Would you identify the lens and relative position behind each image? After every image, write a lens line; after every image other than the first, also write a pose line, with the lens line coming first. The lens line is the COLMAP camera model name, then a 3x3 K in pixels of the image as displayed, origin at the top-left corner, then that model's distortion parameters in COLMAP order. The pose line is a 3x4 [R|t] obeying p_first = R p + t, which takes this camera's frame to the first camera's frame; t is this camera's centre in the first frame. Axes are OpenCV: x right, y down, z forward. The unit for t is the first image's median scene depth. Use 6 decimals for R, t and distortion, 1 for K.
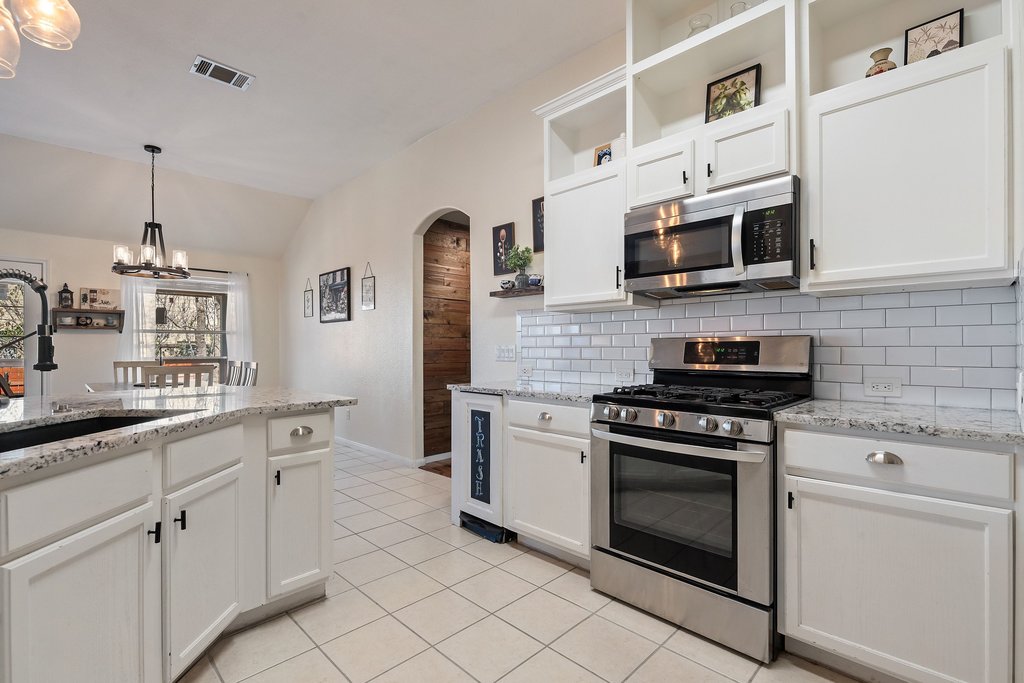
lens RADIAL K [[462.1, 0, 507.3], [0, 462.1, 350.0], [0, 0, 1]] dist [-0.002107, -0.000515]
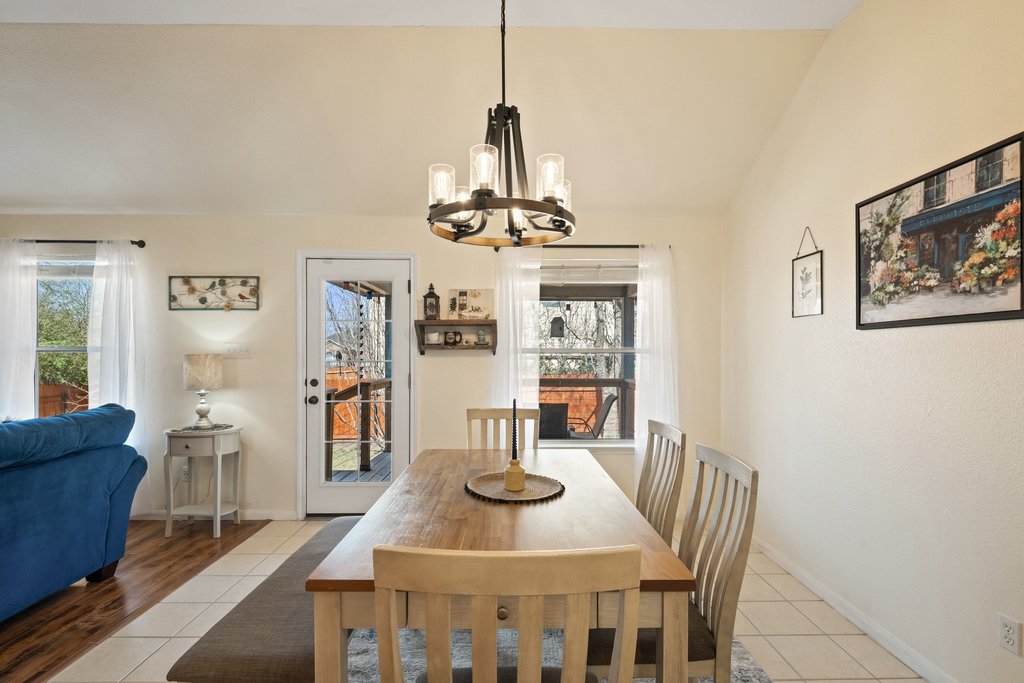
lens RADIAL K [[462.1, 0, 510.5], [0, 462.1, 347.6], [0, 0, 1]] dist [-0.002107, -0.000515]
pose [[0.711742, -0.007652, -0.702399, -0.373793], [-0.006434, 0.999828, -0.017411, -0.036647], [0.702412, 0.016911, 0.711570, 0.568950]]
